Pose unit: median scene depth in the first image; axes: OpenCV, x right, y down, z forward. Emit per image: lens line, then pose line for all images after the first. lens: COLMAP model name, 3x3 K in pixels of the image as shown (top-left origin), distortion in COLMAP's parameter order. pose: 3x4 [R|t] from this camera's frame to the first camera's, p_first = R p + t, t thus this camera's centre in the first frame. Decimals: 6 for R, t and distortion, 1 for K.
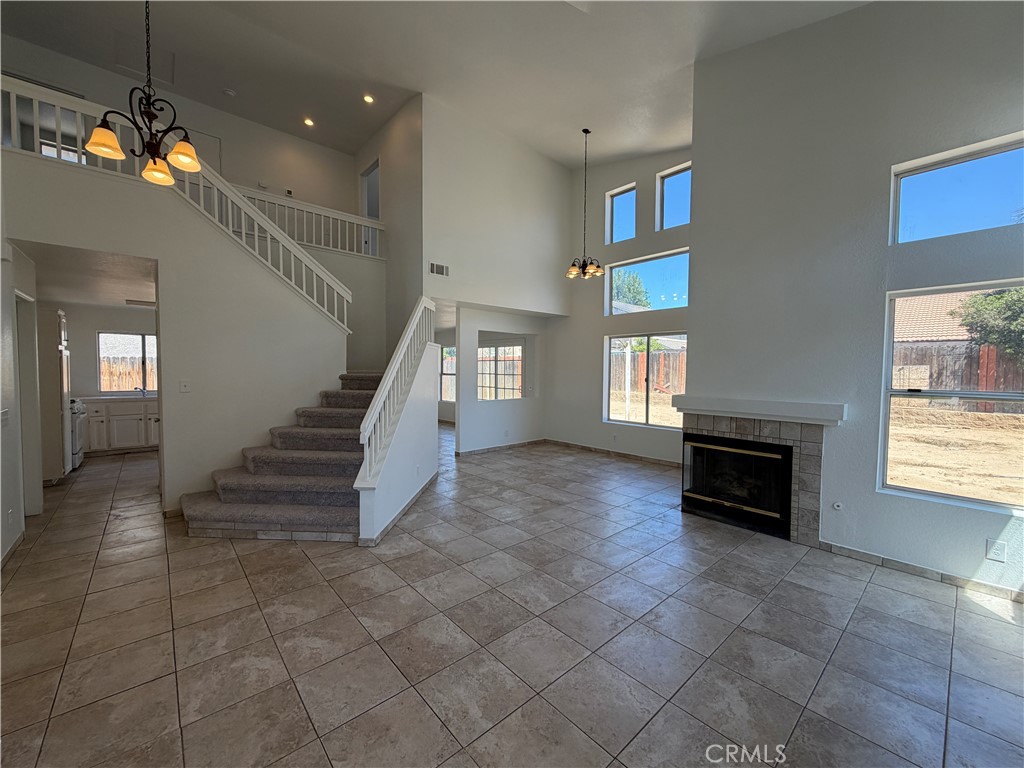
lens RADIAL K [[407.9, 0, 509.8], [0, 407.9, 382.9], [0, 0, 1]] dist [0.001015, 0.000270]
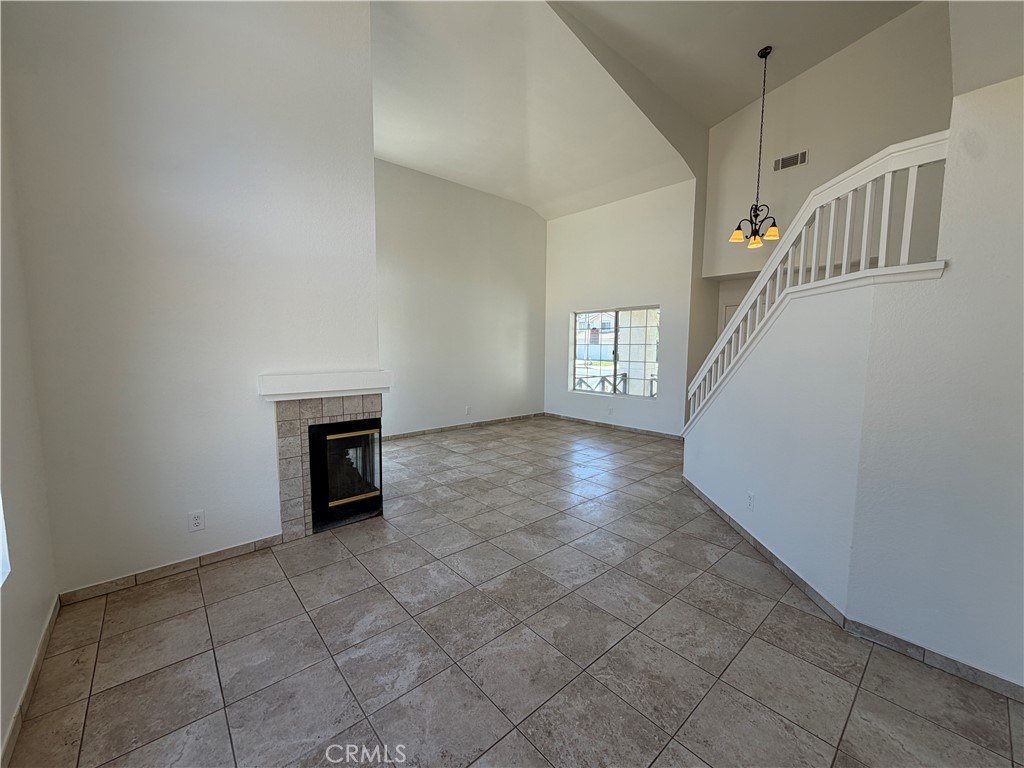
lens RADIAL K [[407.9, 0, 509.4], [0, 407.9, 383.5], [0, 0, 1]] dist [0.001015, 0.000270]
pose [[-0.999921, -0.012134, 0.003203, 0.153334], [-0.011637, 0.992072, 0.125133, -0.043456], [-0.004696, 0.125086, -0.992135, 1.593131]]
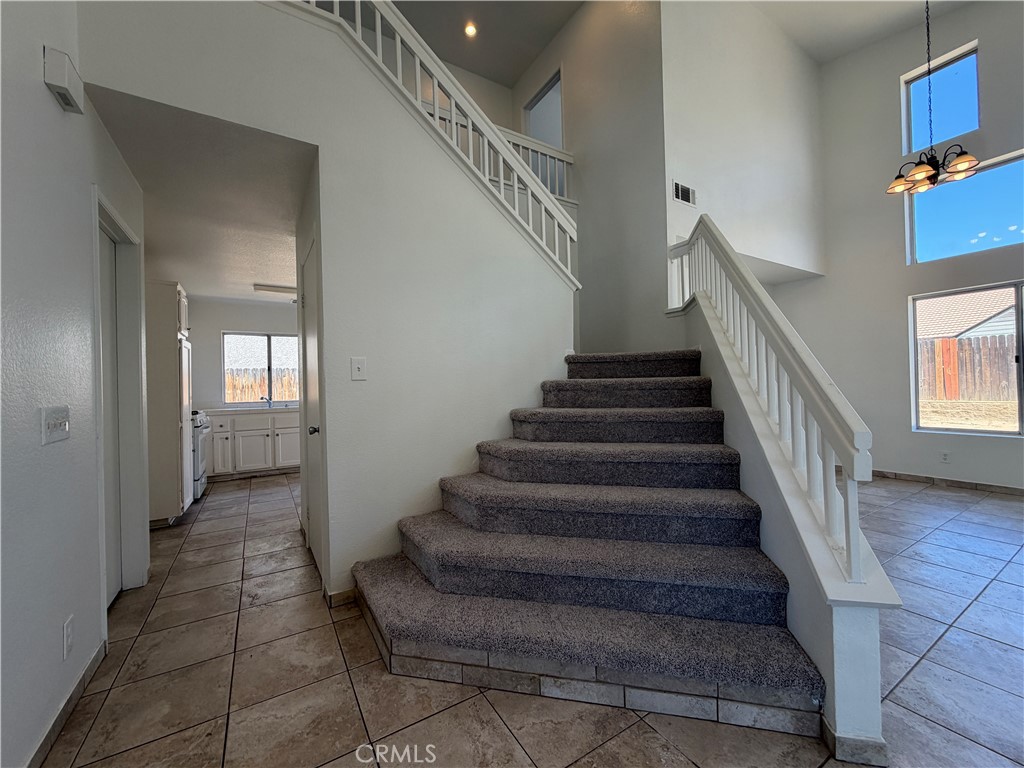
lens RADIAL K [[407.9, 0, 512.5], [0, 407.9, 383.3], [0, 0, 1]] dist [0.001015, 0.000270]
pose [[0.985360, -0.032961, -0.167268, -0.417094], [0.026193, 0.998753, -0.042511, 0.048778], [0.168460, 0.037508, 0.984995, 0.406867]]
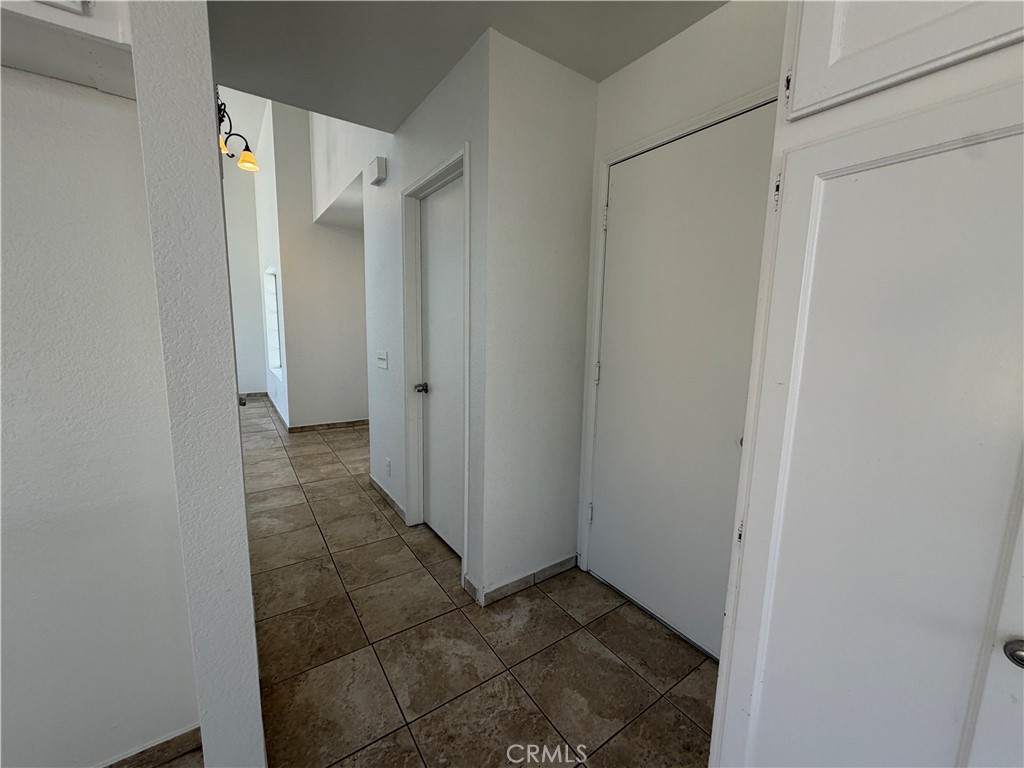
lens RADIAL K [[407.9, 0, 511.8], [0, 407.9, 383.4], [0, 0, 1]] dist [0.001015, 0.000270]
pose [[-0.992485, -0.041076, 0.115269, -1.064170], [-0.020032, 0.983808, 0.178103, -0.020360], [-0.120718, 0.174456, -0.977237, 1.228231]]
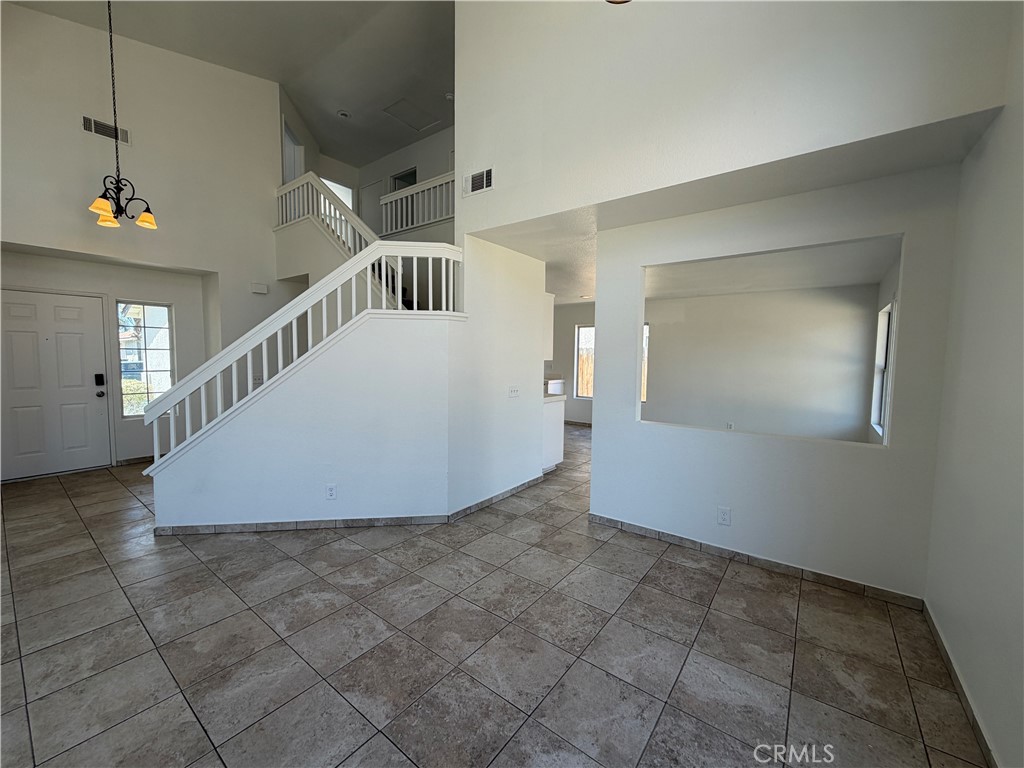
lens RADIAL K [[407.9, 0, 507.7], [0, 407.9, 383.3], [0, 0, 1]] dist [0.001015, 0.000270]
pose [[0.188252, 0.061736, -0.980179, 0.521688], [-0.042243, 0.997608, 0.054721, -0.028117], [0.981212, 0.031104, 0.190409, 1.145741]]
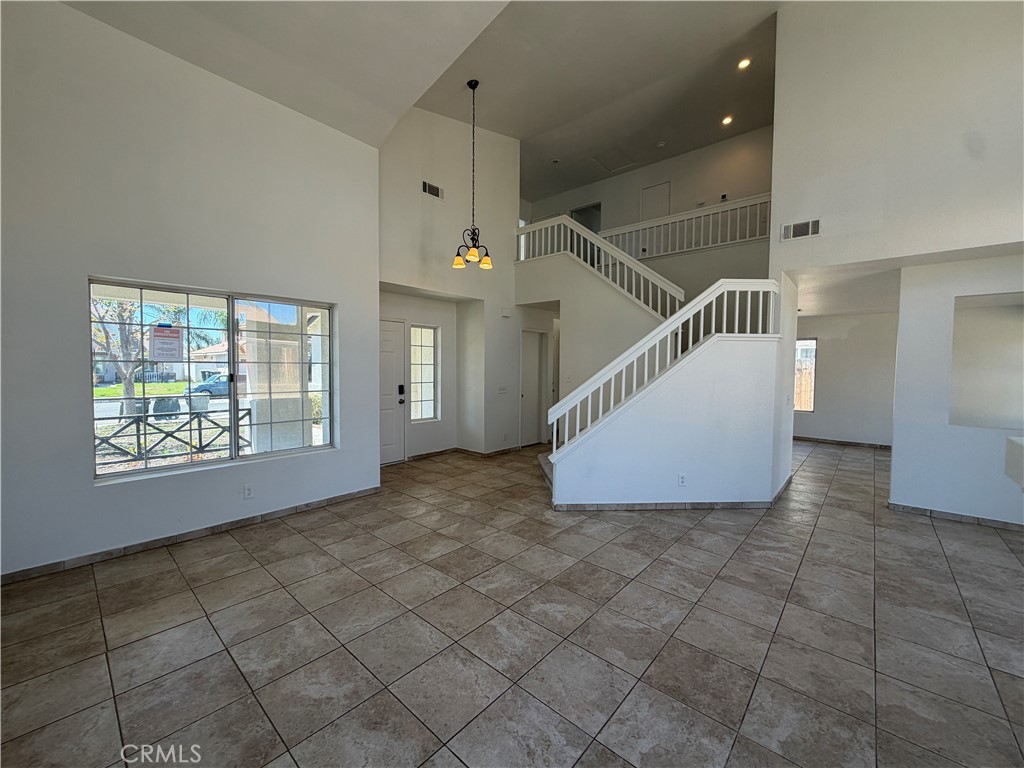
lens RADIAL K [[407.9, 0, 509.2], [0, 407.9, 383.3], [0, 0, 1]] dist [0.001015, 0.000270]
pose [[0.120296, 0.033364, -0.992177, 0.601909], [-0.041257, 0.998740, 0.028582, -0.005734], [0.991880, 0.037496, 0.121521, 0.498662]]
